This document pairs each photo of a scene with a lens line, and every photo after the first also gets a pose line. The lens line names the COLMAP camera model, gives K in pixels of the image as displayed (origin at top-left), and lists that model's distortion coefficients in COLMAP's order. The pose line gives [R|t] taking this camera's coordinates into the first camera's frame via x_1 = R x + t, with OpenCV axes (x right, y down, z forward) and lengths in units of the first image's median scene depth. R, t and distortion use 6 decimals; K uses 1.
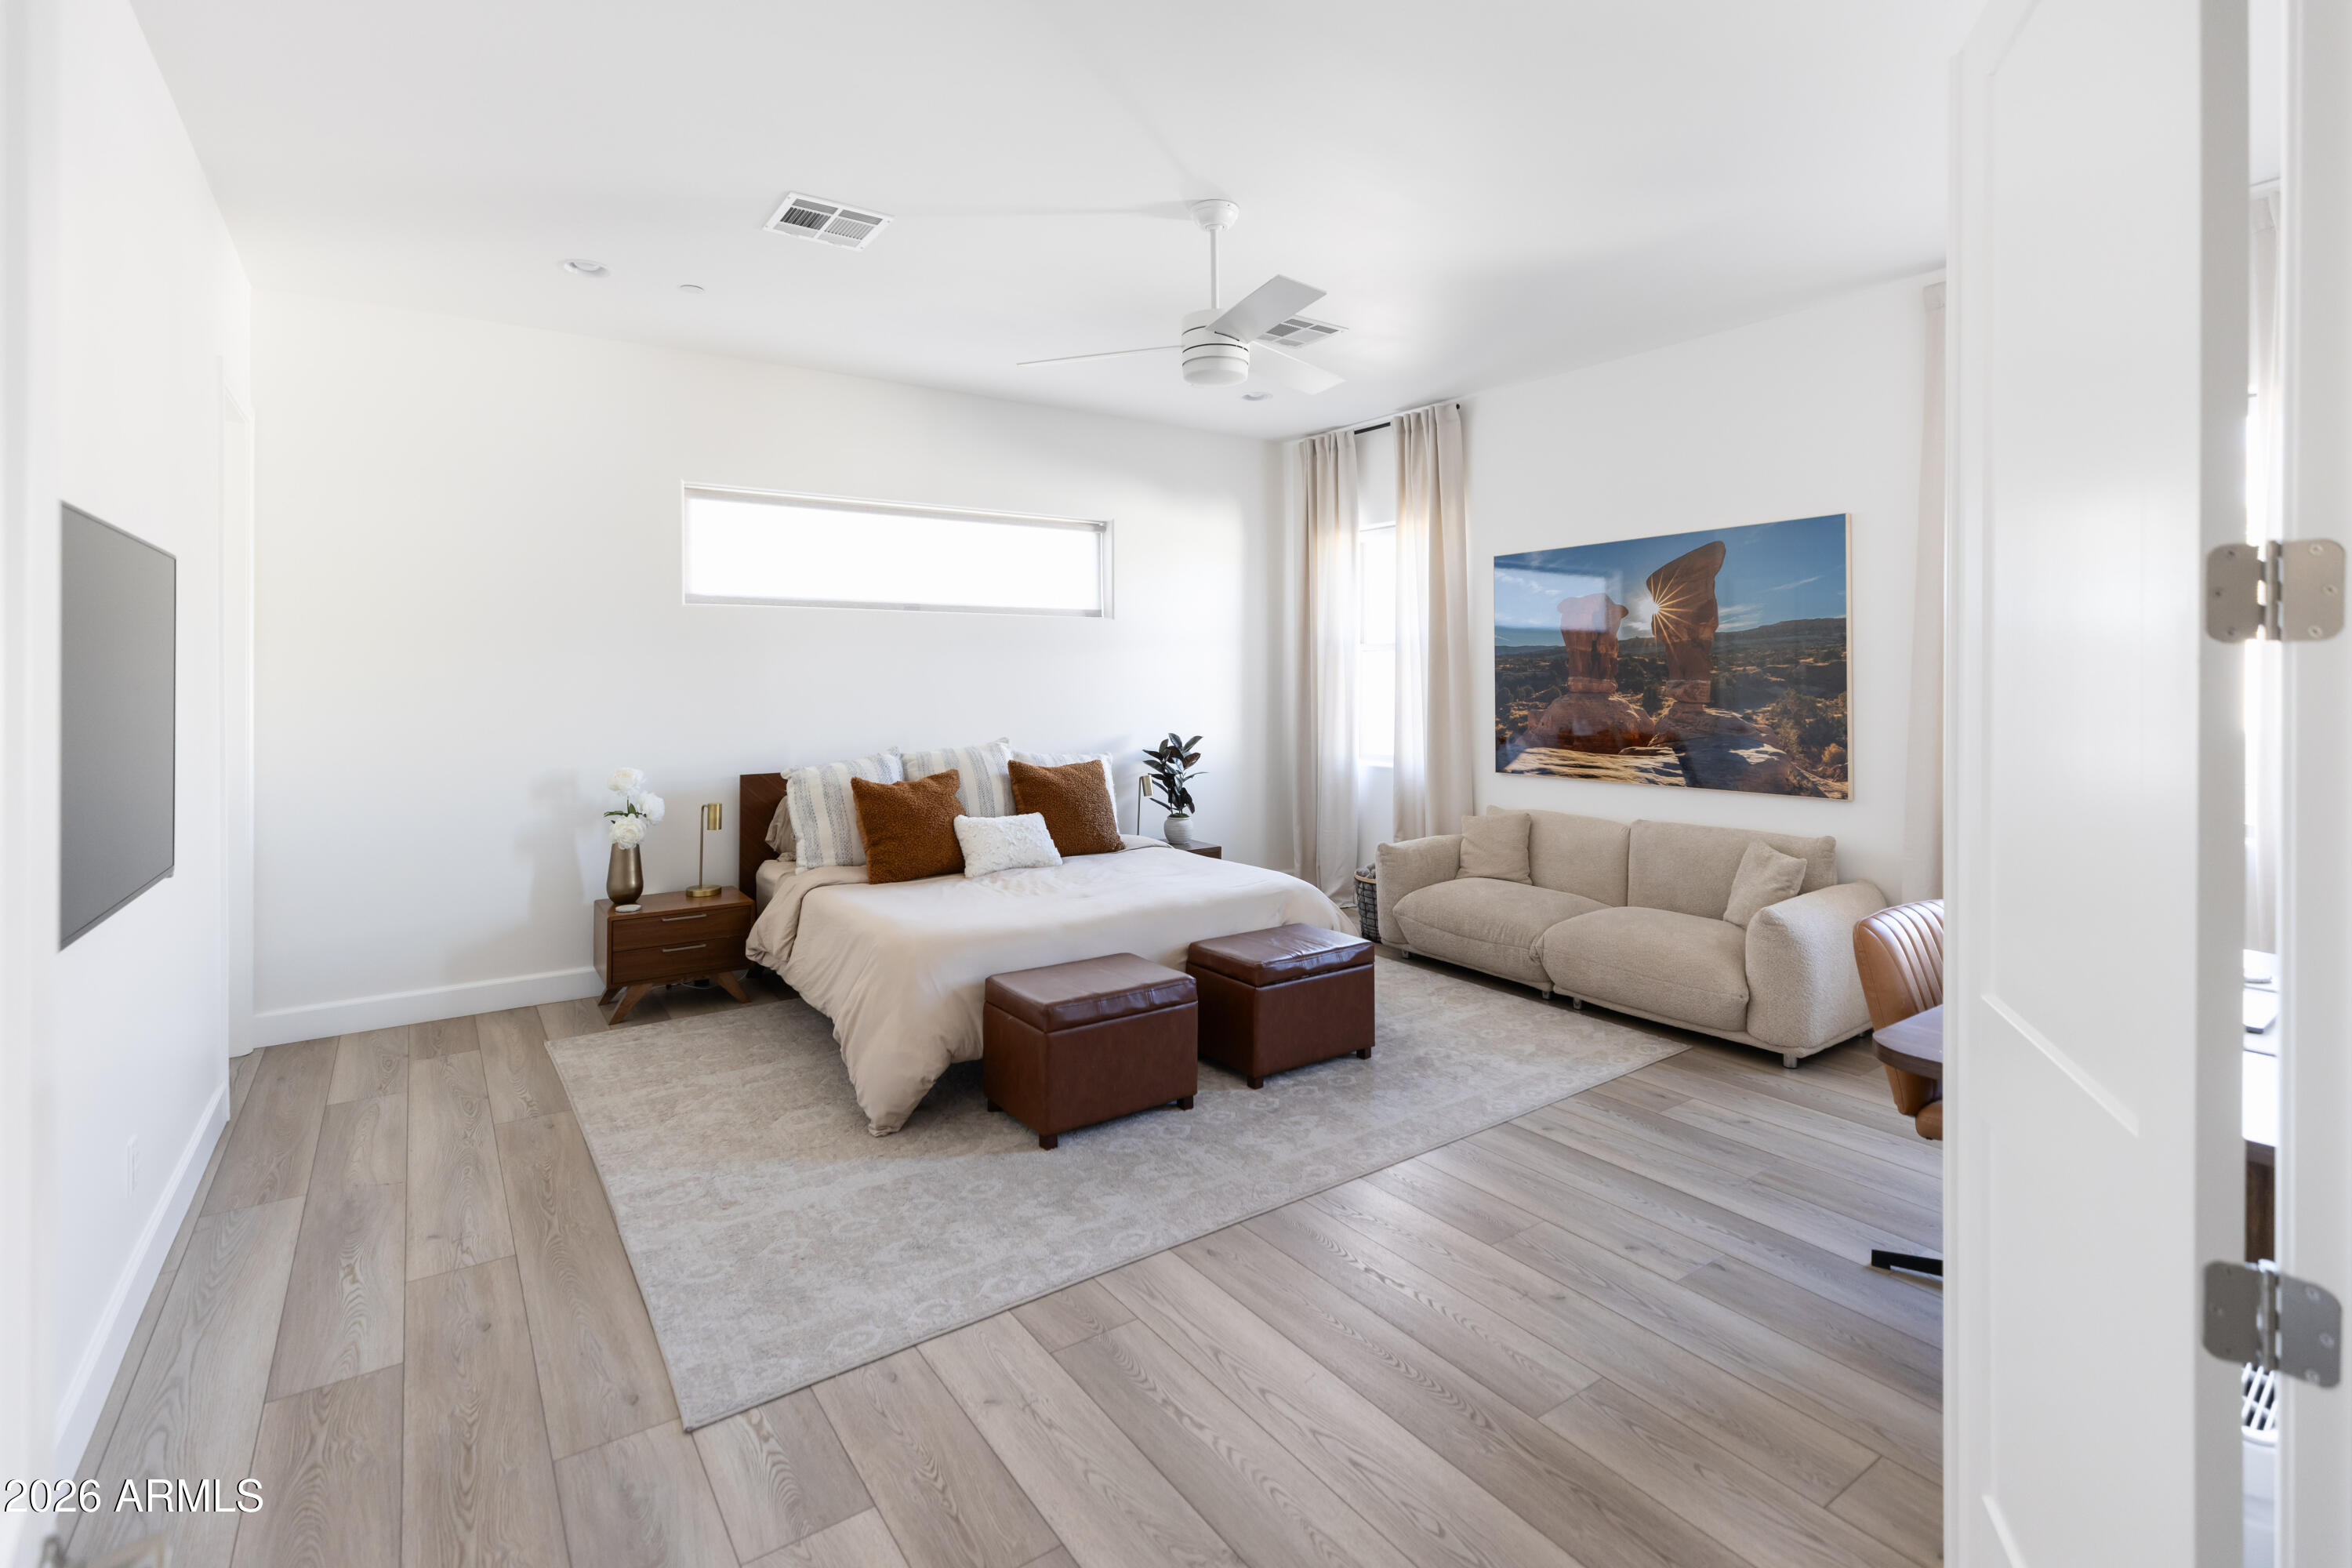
lens RADIAL K [[1088.6, 0, 1190.0], [0, 1088.6, 686.8], [0, 0, 1]] dist [0.004527, -0.000050]
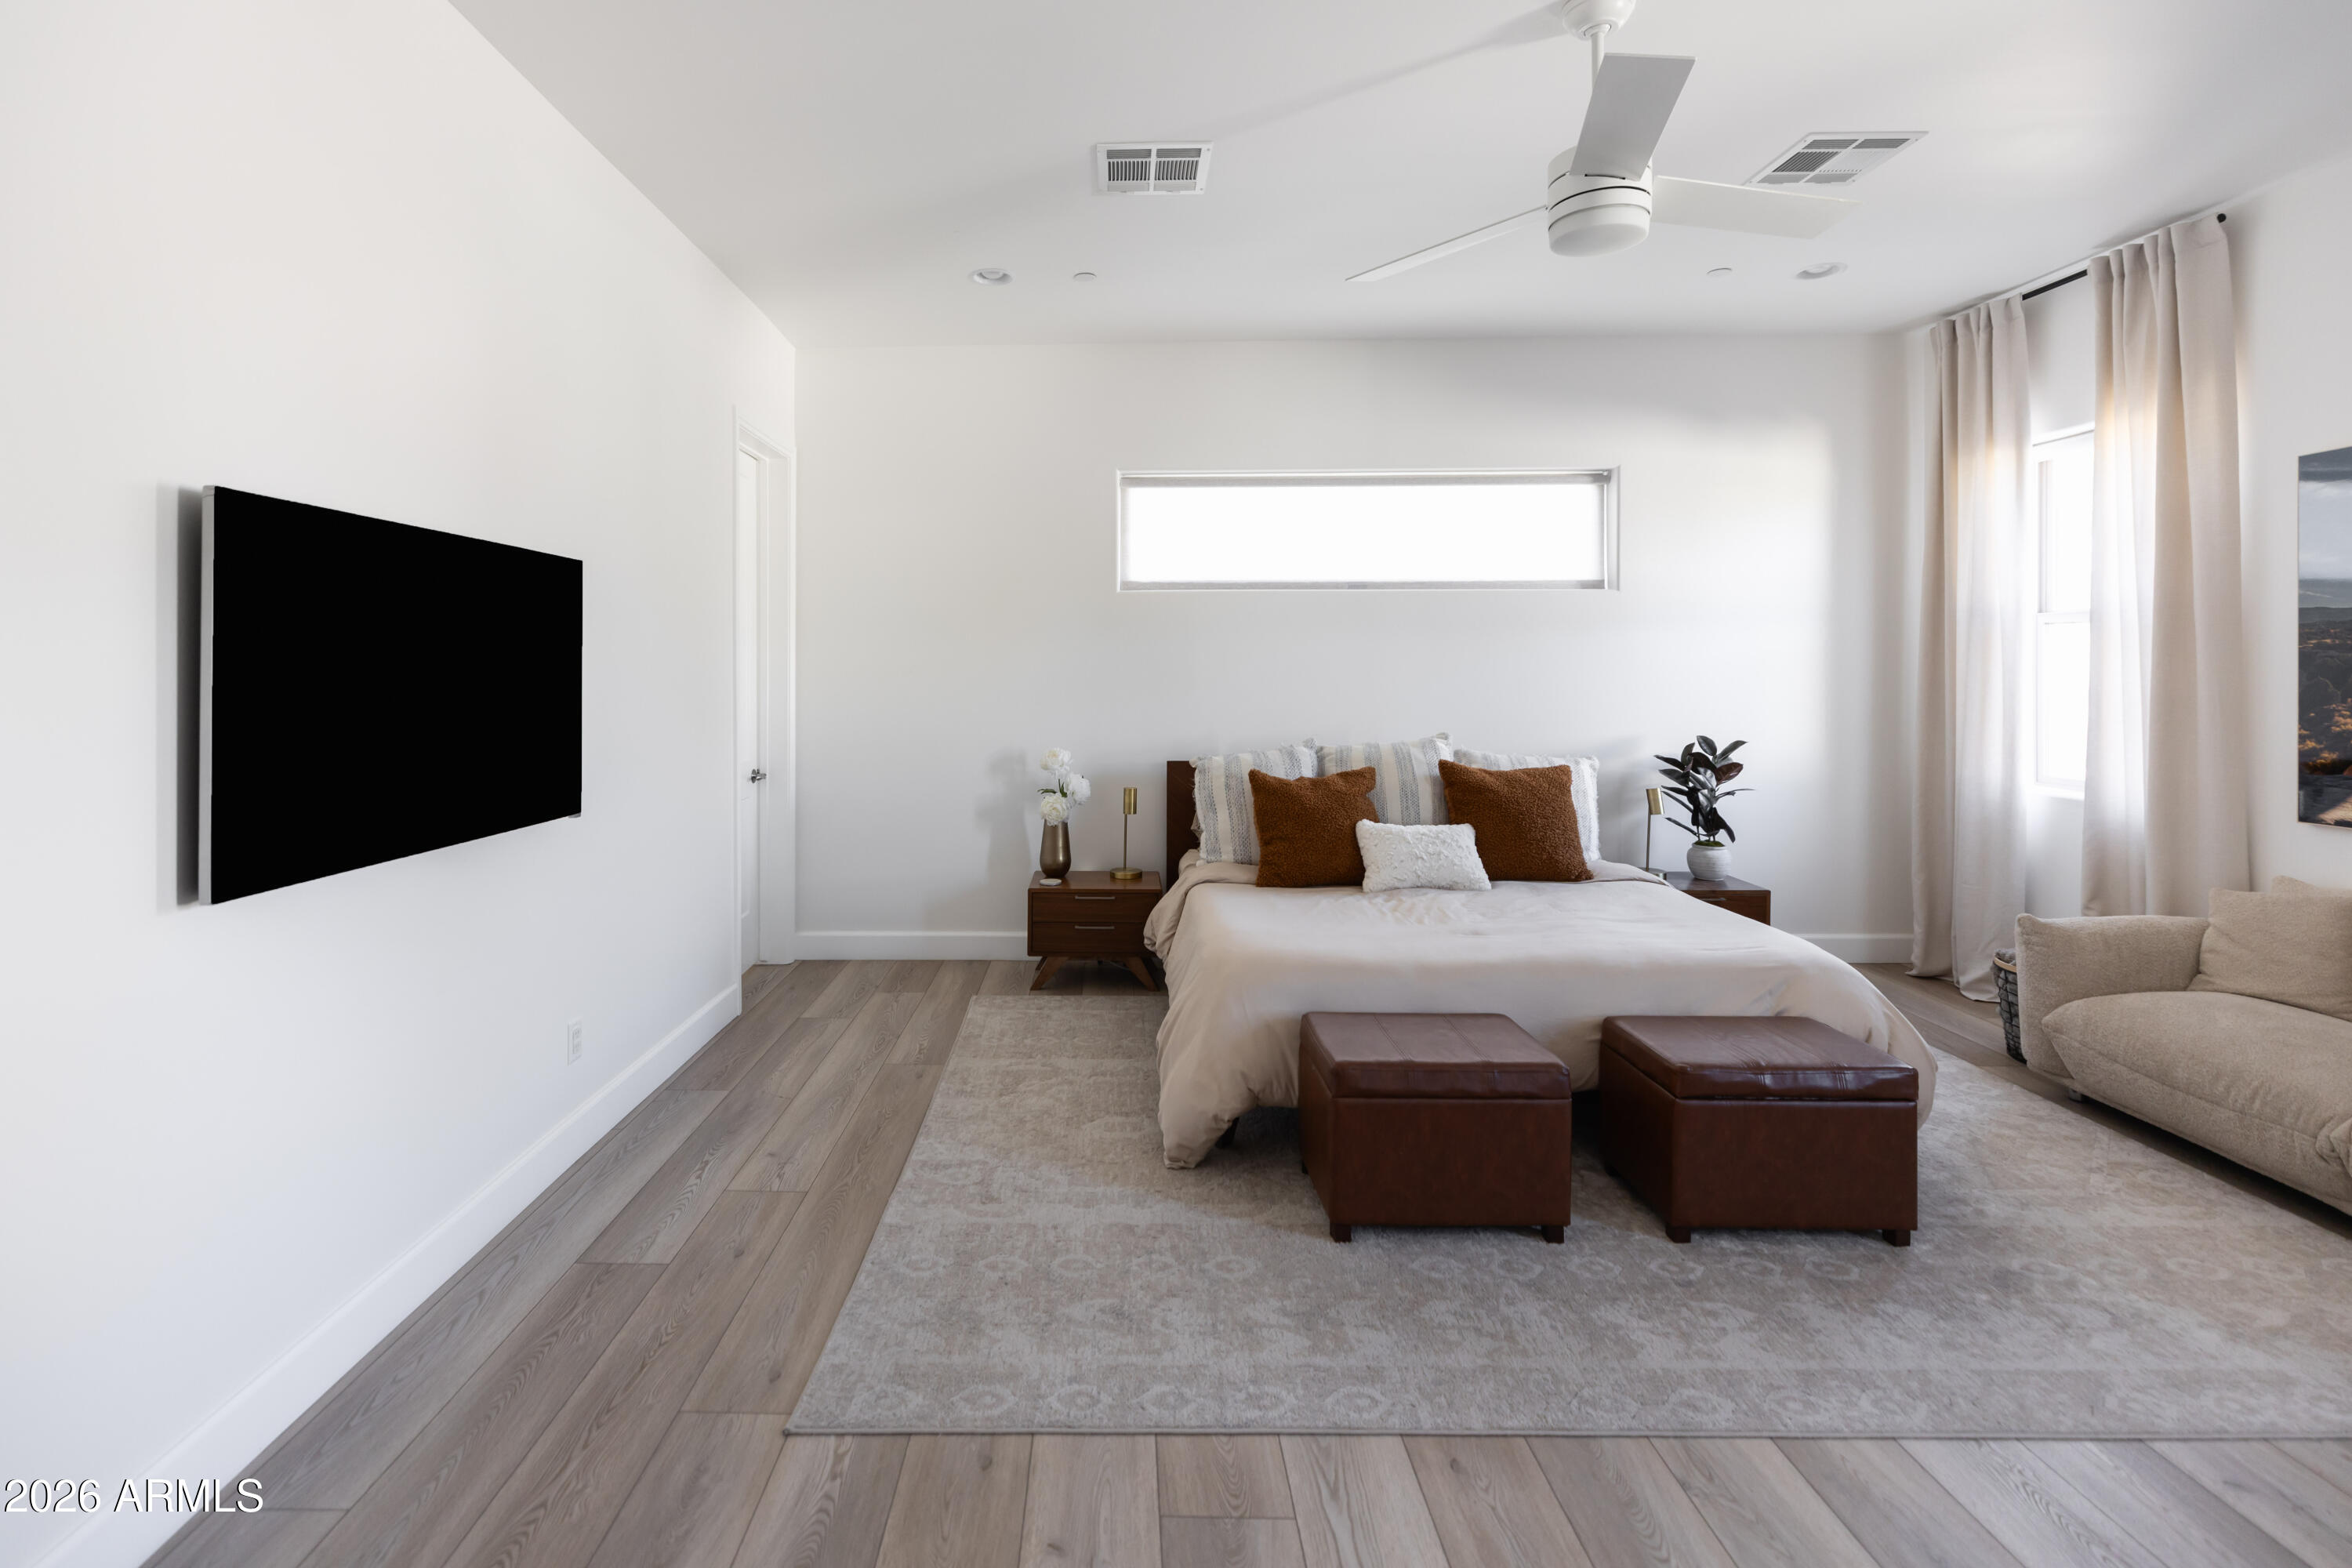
lens RADIAL K [[1088.6, 0, 1190.0], [0, 1088.6, 686.8], [0, 0, 1]] dist [0.004527, -0.000050]
pose [[0.804496, 0.009184, -0.593887, 0.207064], [-0.006129, 0.999956, 0.007162, 0.006462], [0.593927, -0.002122, 0.804516, 0.228726]]
